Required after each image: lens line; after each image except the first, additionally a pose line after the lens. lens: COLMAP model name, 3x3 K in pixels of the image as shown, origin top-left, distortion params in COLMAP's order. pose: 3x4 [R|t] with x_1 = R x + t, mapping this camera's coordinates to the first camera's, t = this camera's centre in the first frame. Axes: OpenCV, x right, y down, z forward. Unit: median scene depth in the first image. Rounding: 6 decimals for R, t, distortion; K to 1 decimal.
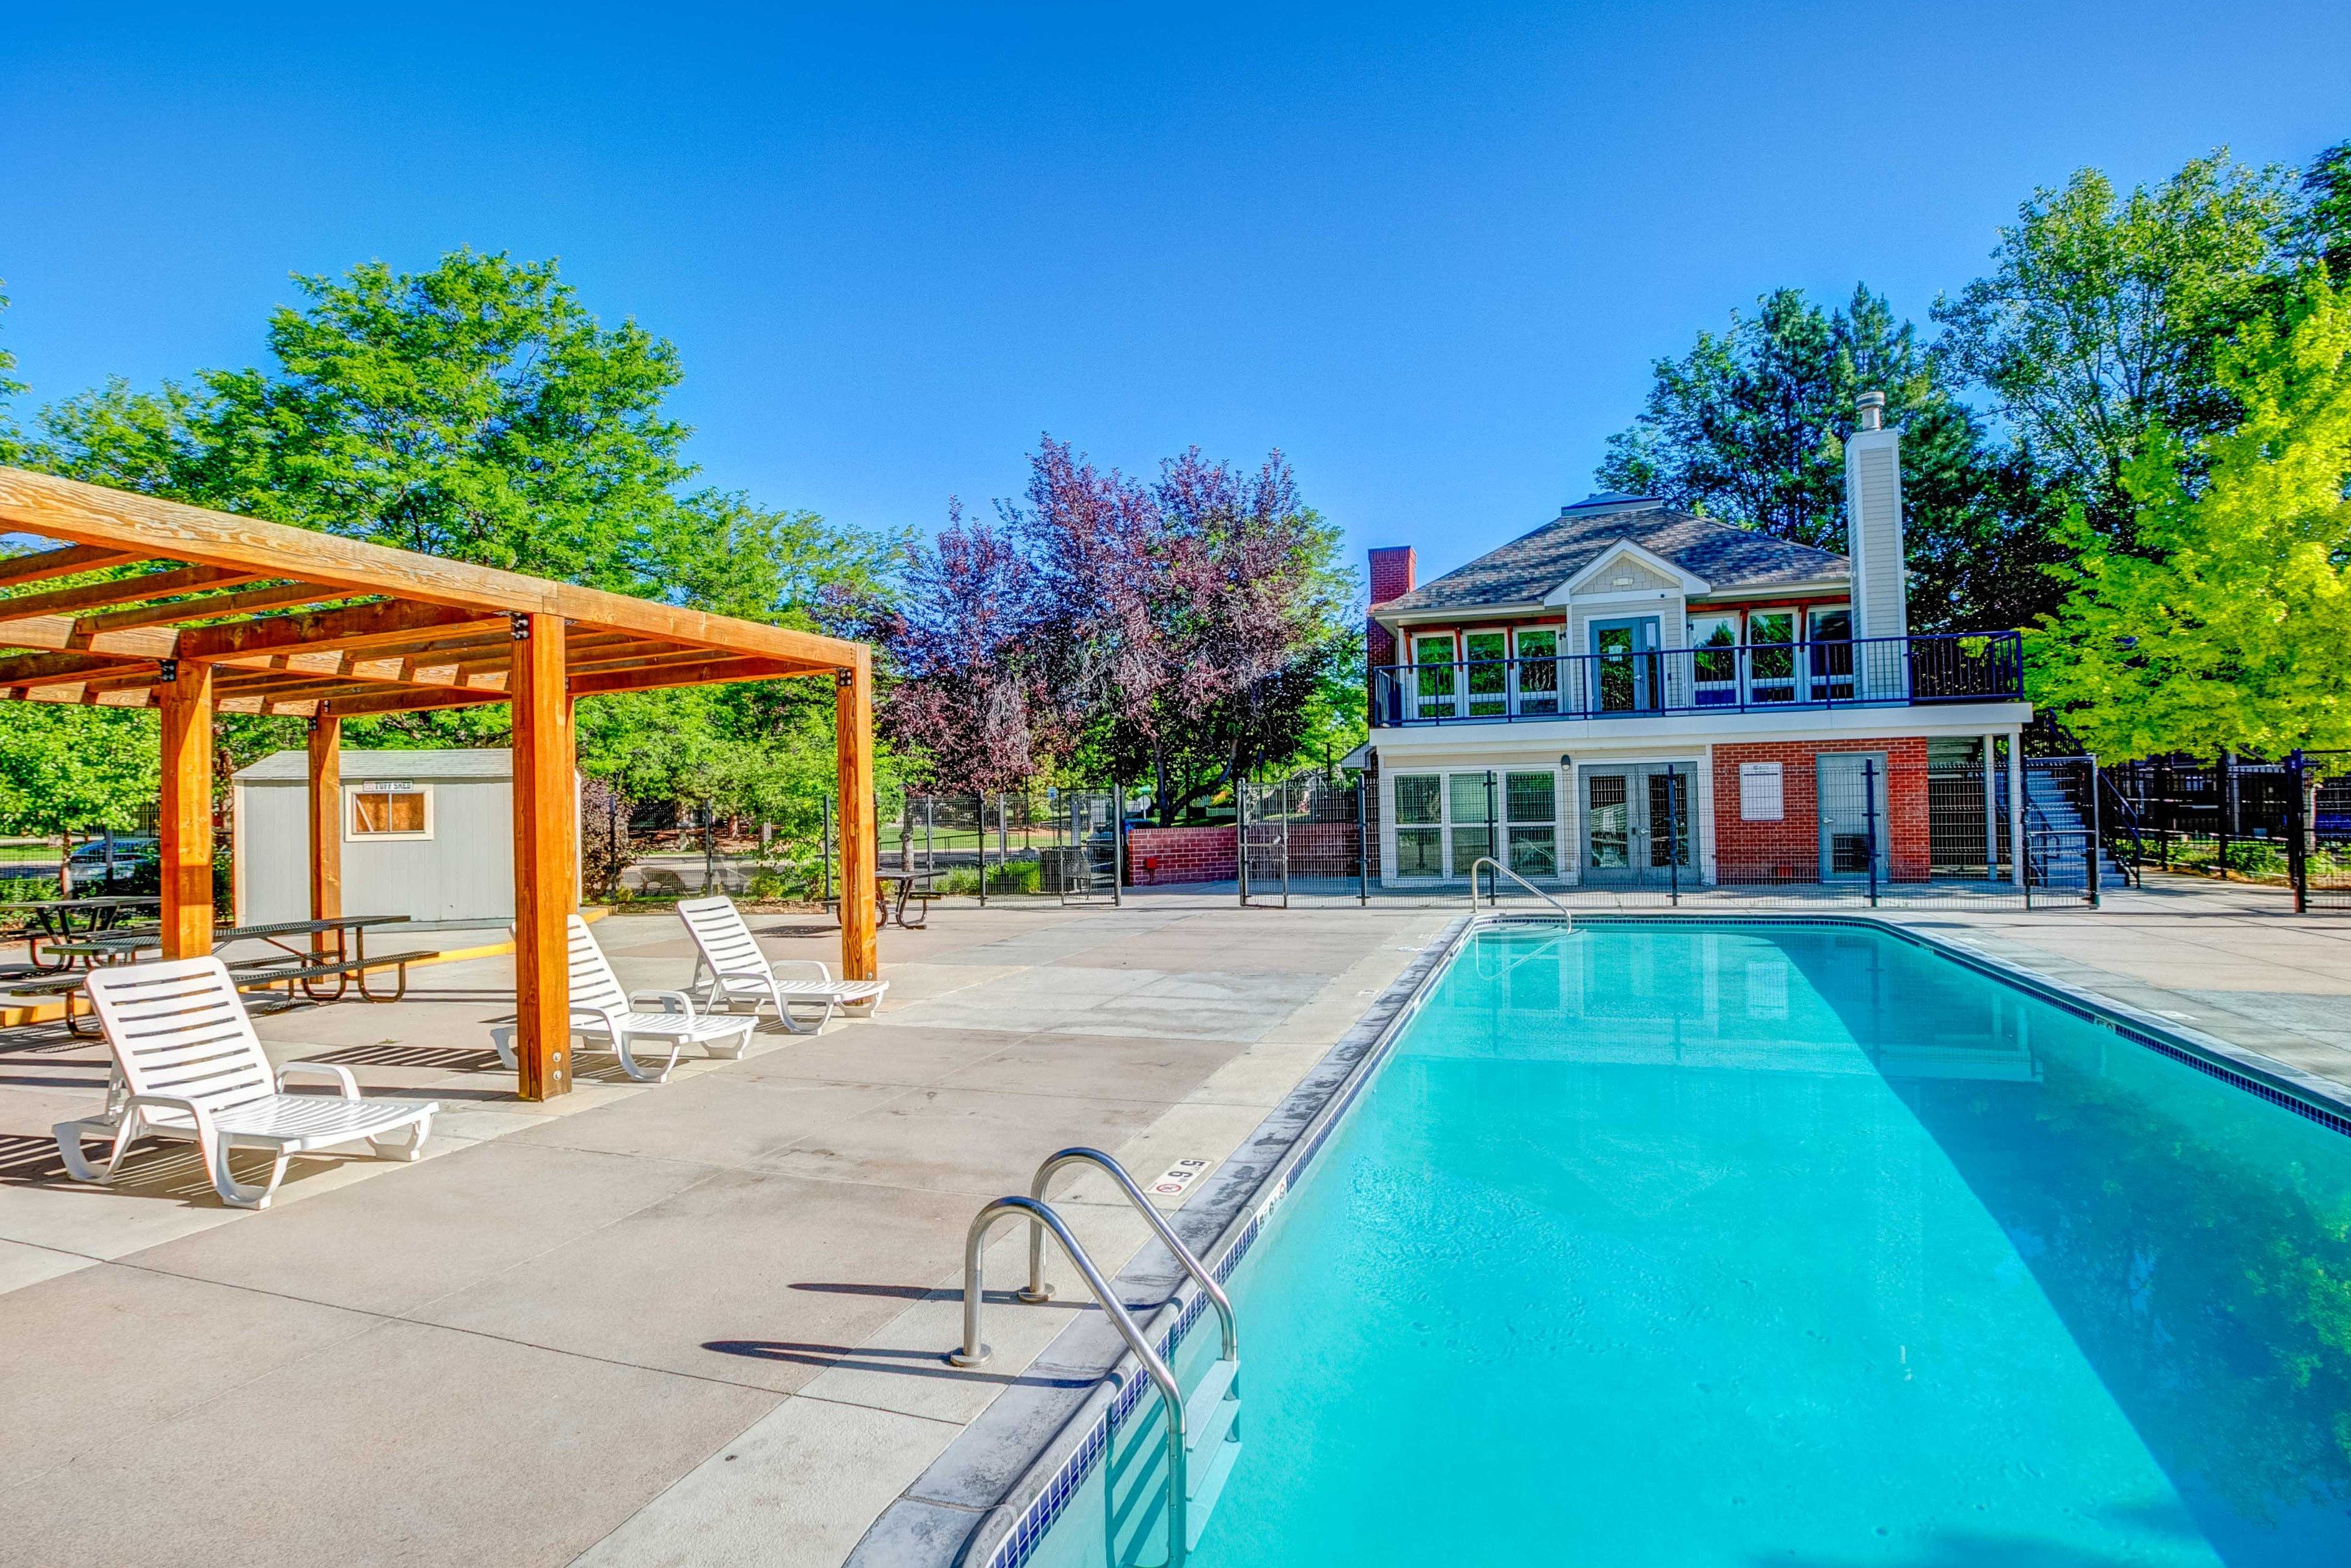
lens RADIAL K [[1114.1, 0, 1168.8], [0, 1114.1, 776.1], [0, 0, 1]] dist [-0.016526, 0.000889]
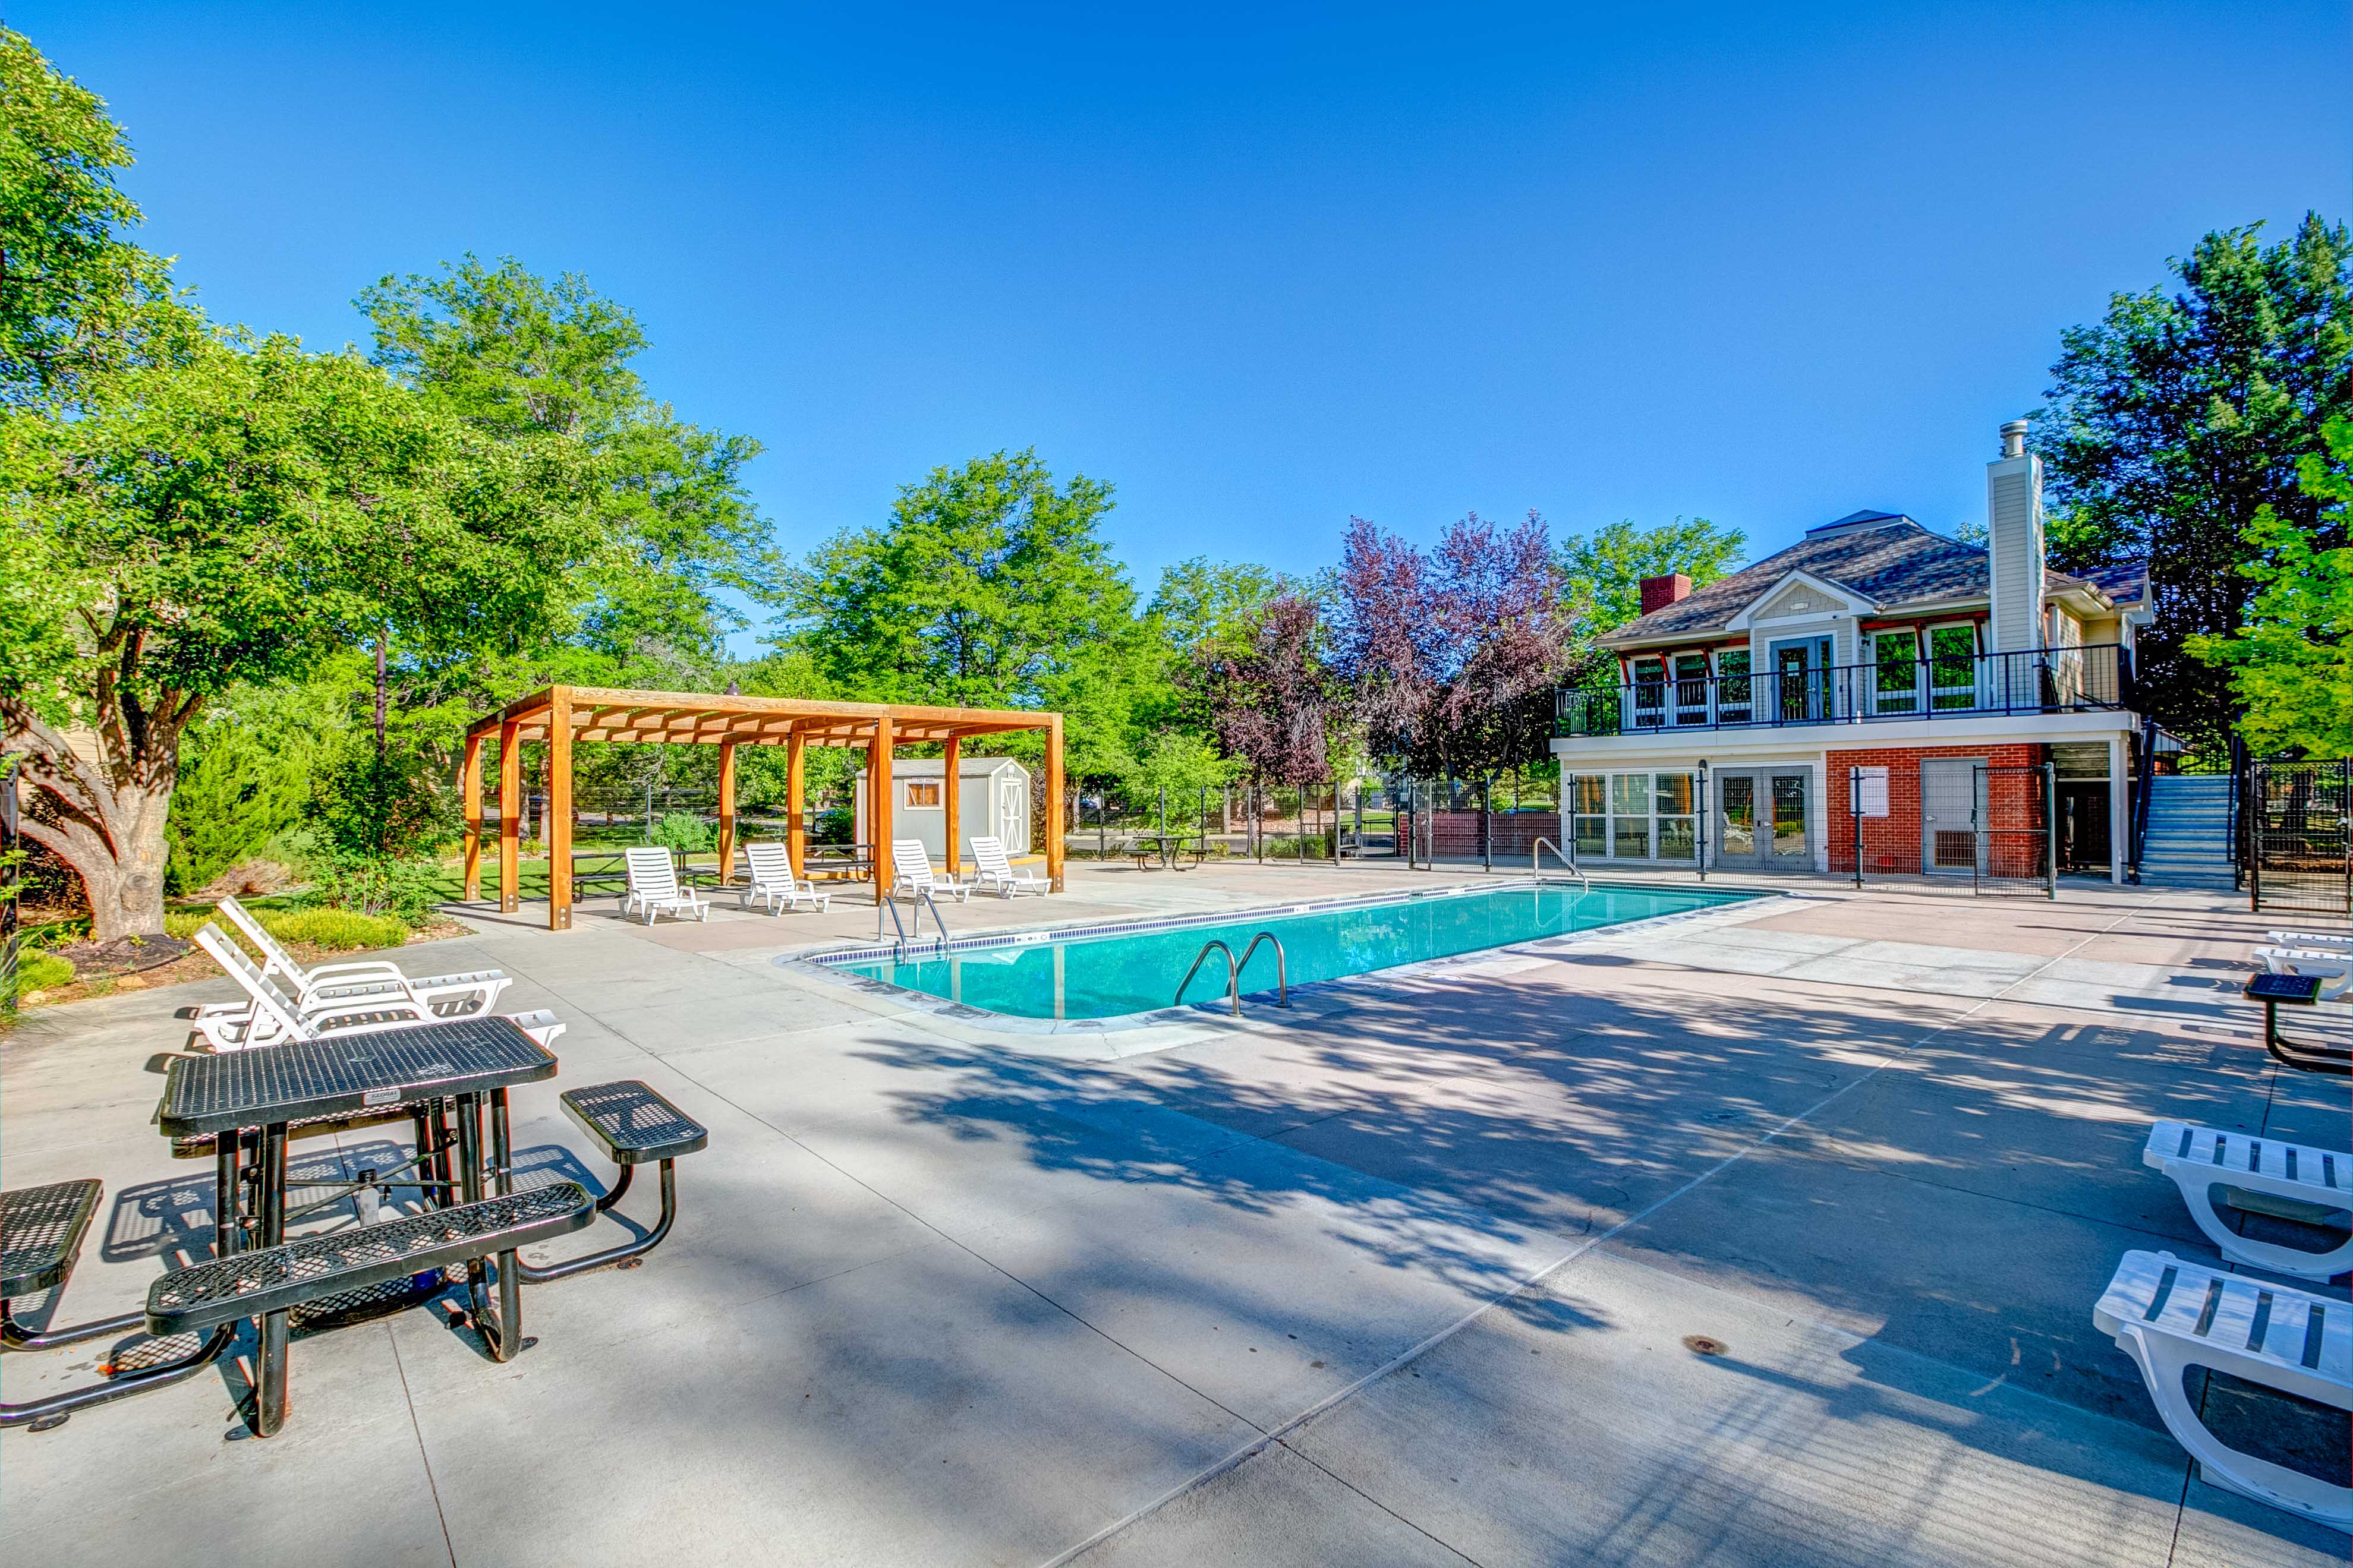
lens RADIAL K [[1066.8, 0, 1176.5], [0, 1066.8, 794.0], [0, 0, 1]] dist [-0.016535, 0.006154]
pose [[0.880502, 0.012500, -0.473878, 0.372642], [-0.001446, 0.999718, 0.023683, -0.007644], [0.474041, -0.020168, 0.880272, -0.266134]]
